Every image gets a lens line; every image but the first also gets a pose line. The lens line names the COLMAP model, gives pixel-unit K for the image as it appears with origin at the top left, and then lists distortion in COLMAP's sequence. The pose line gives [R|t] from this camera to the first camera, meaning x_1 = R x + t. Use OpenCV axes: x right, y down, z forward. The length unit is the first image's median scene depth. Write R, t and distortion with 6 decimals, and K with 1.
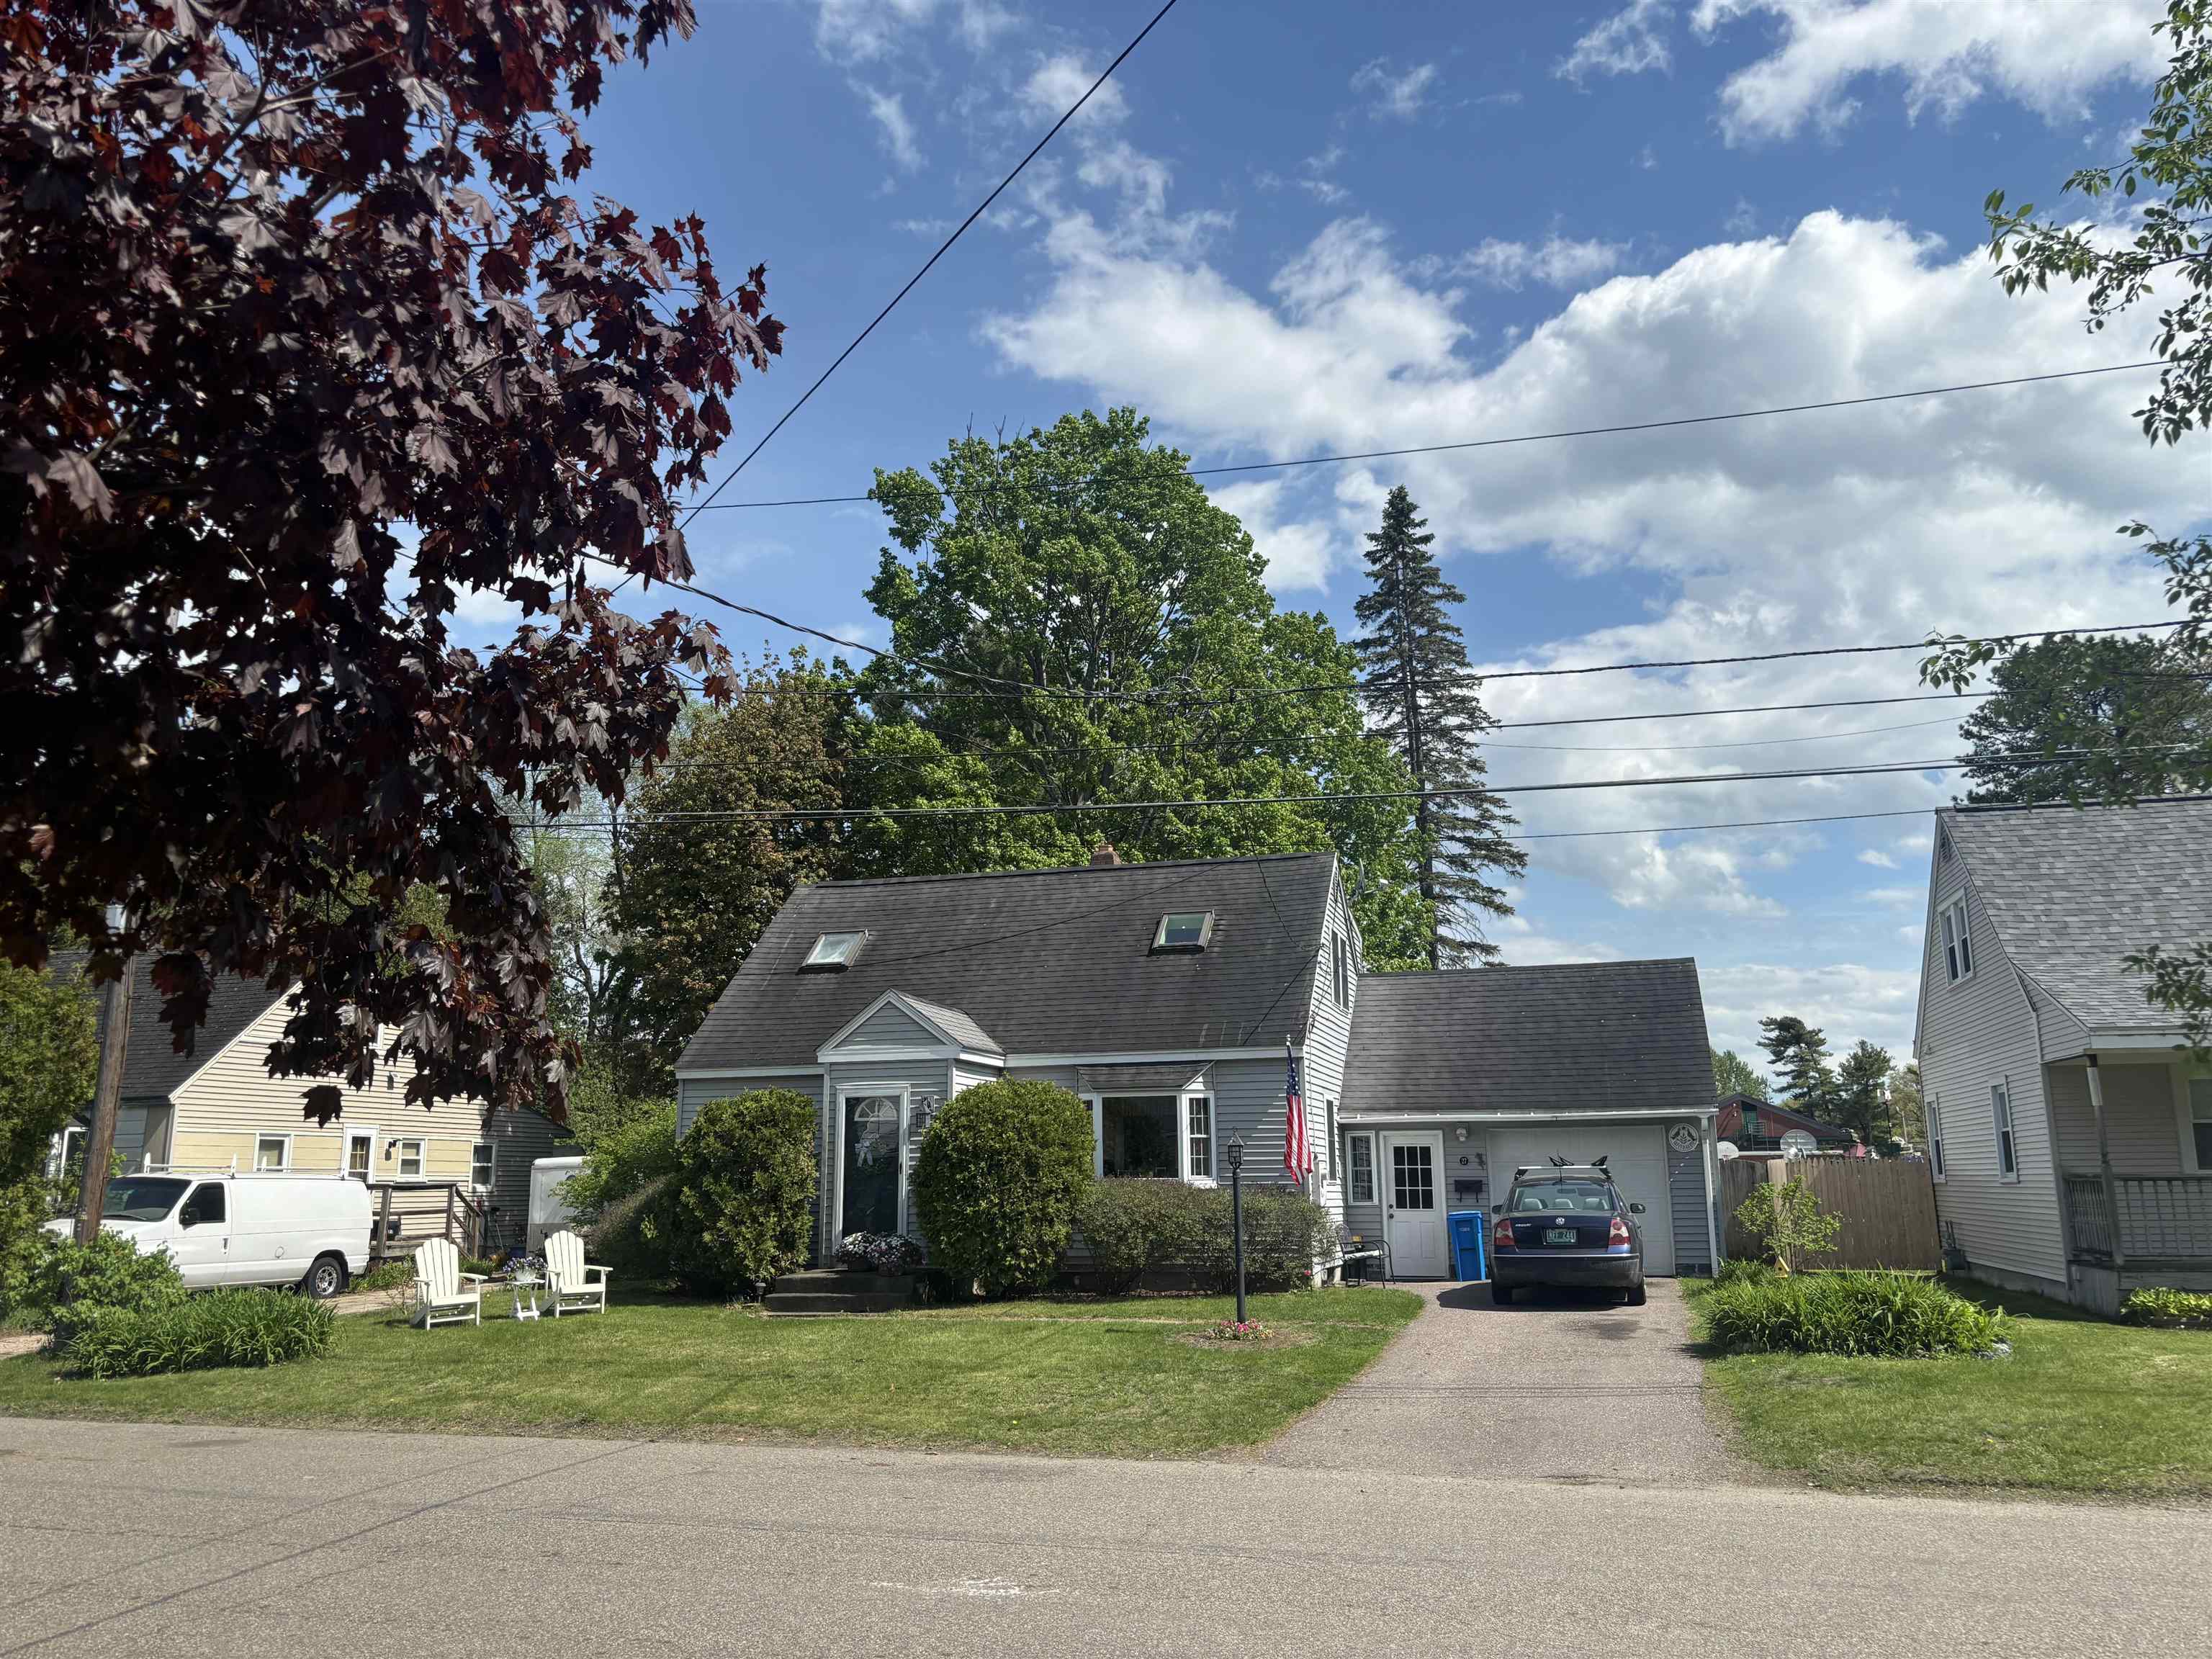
lens RADIAL K [[1674.2, 0, 1102.8], [0, 1674.2, 818.5], [0, 0, 1]] dist [0.034326, -0.020039]
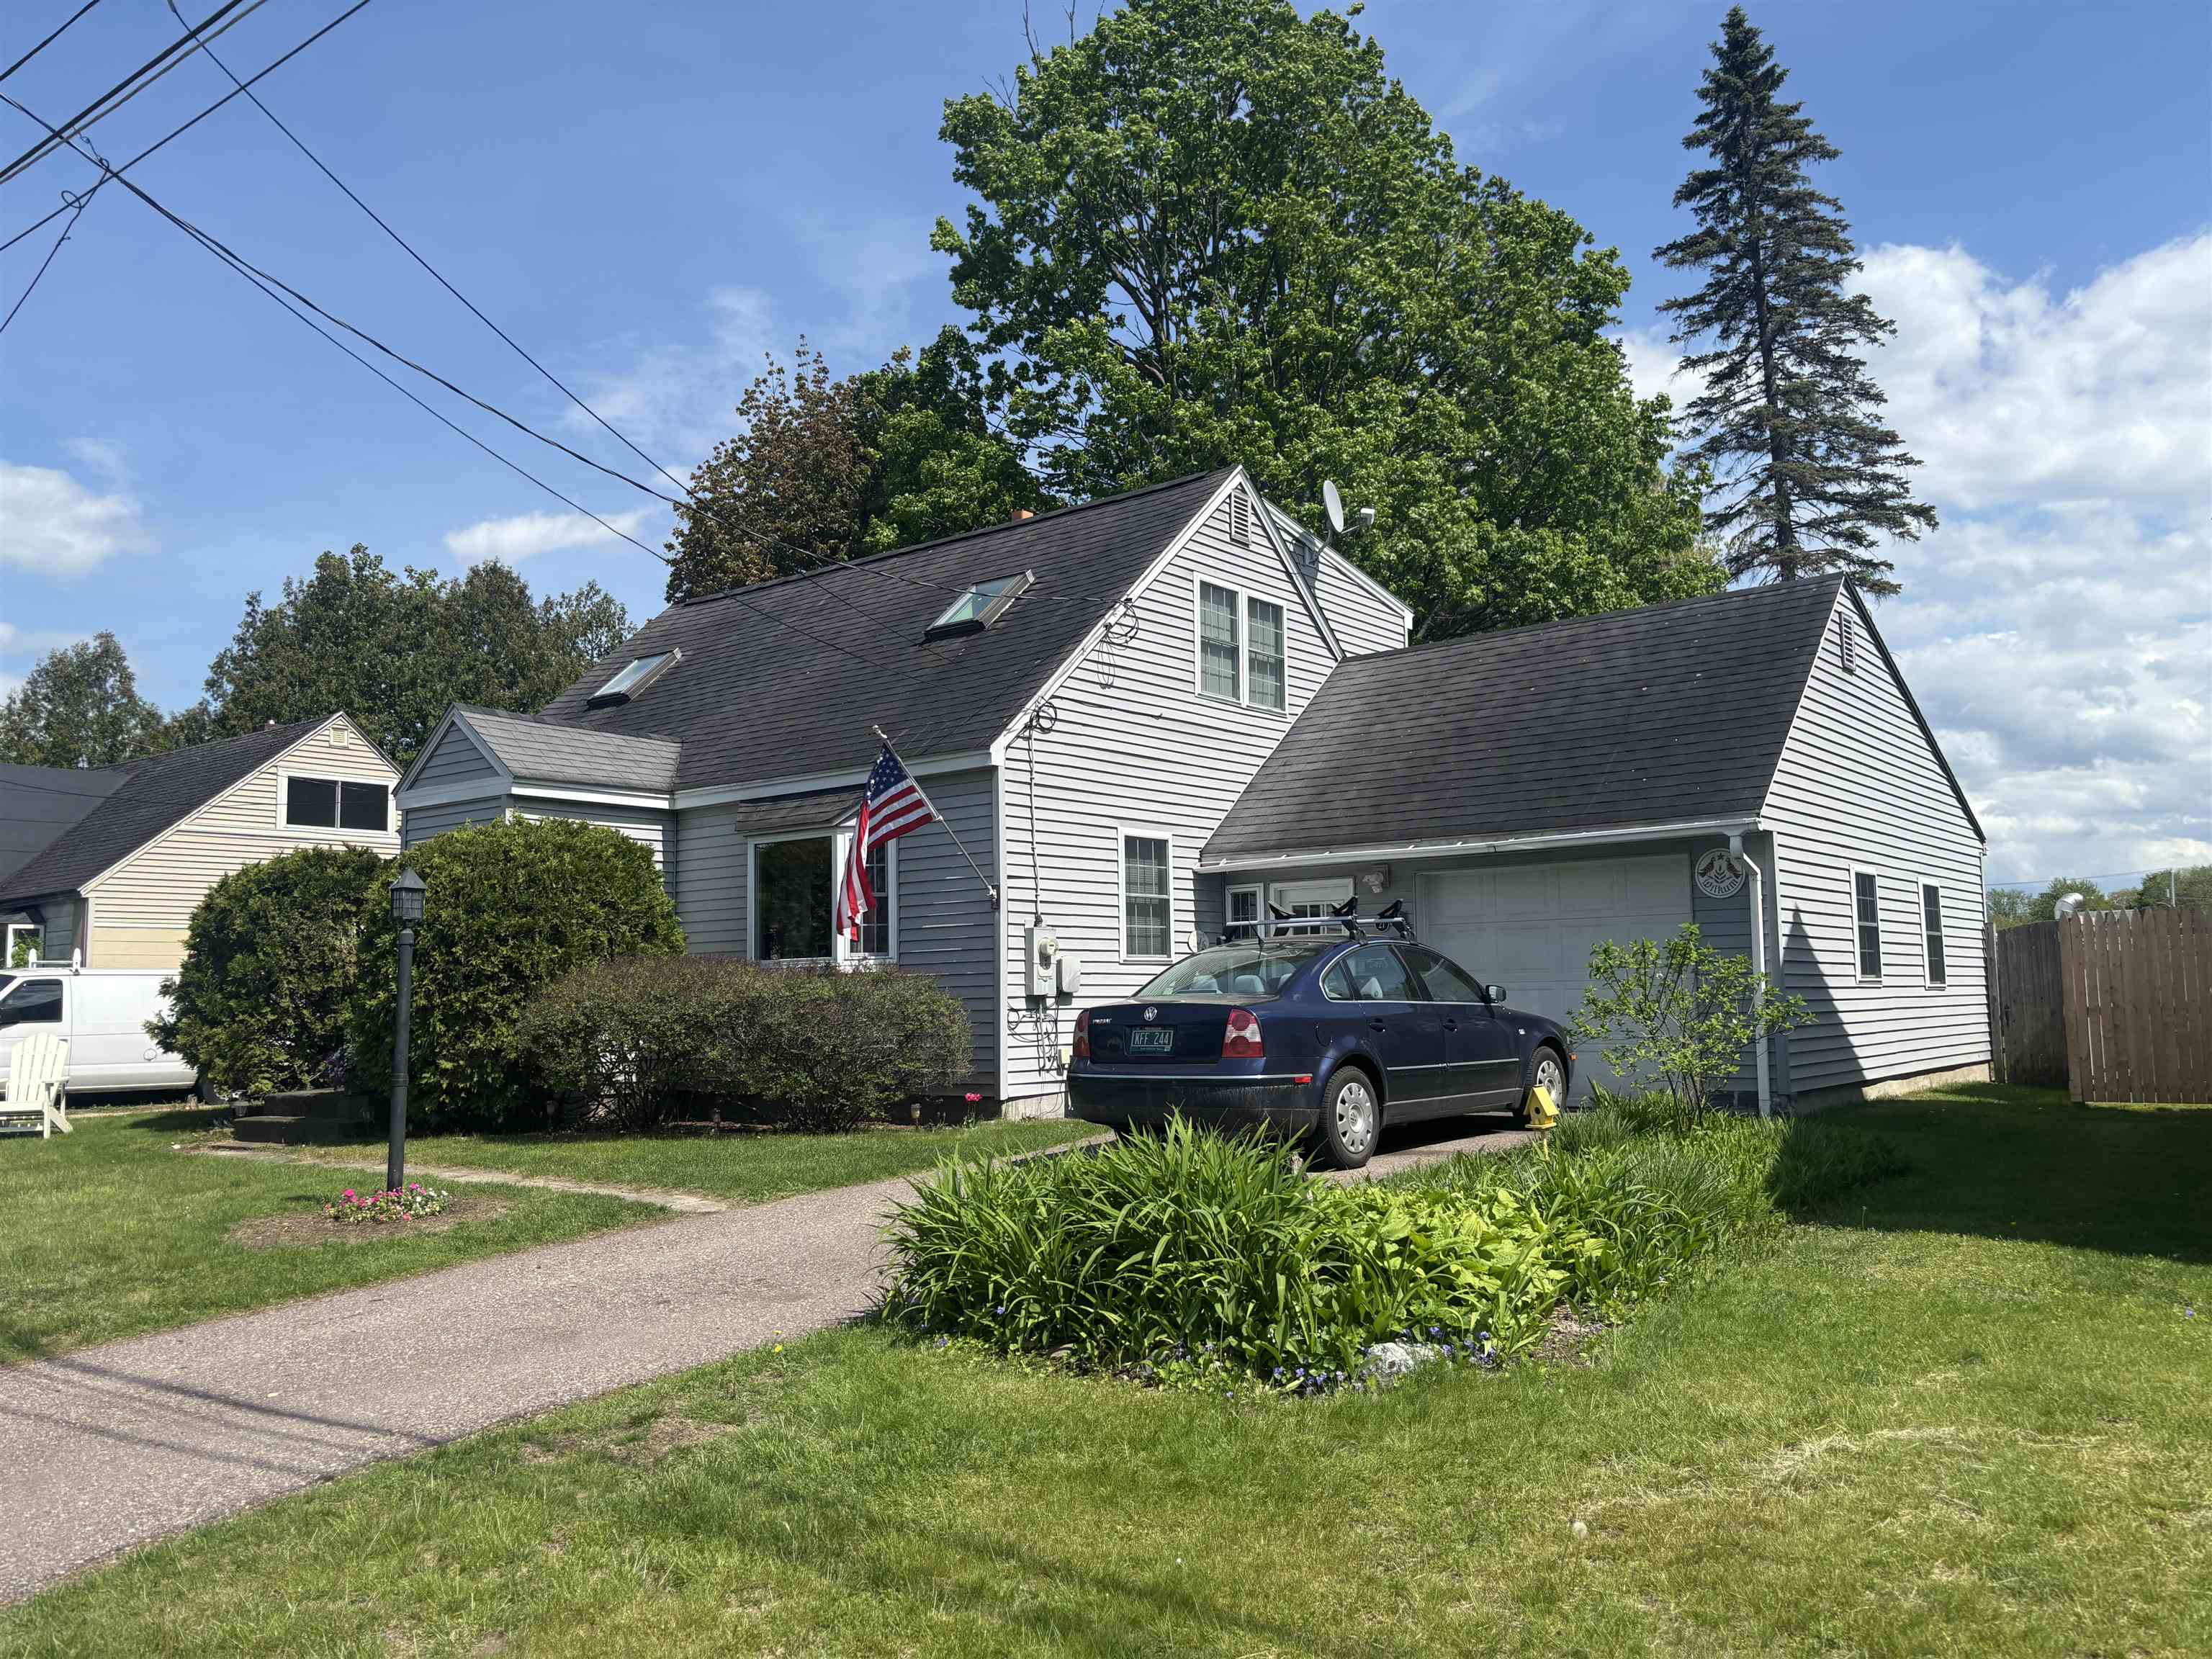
lens RADIAL K [[1674.2, 0, 1109.0], [0, 1674.2, 838.7], [0, 0, 1]] dist [0.034326, -0.020039]
pose [[0.927617, -0.042874, -0.371064, 0.392826], [0.089254, 0.990056, 0.108732, 0.104924], [0.362712, -0.133980, 0.922220, 0.429007]]
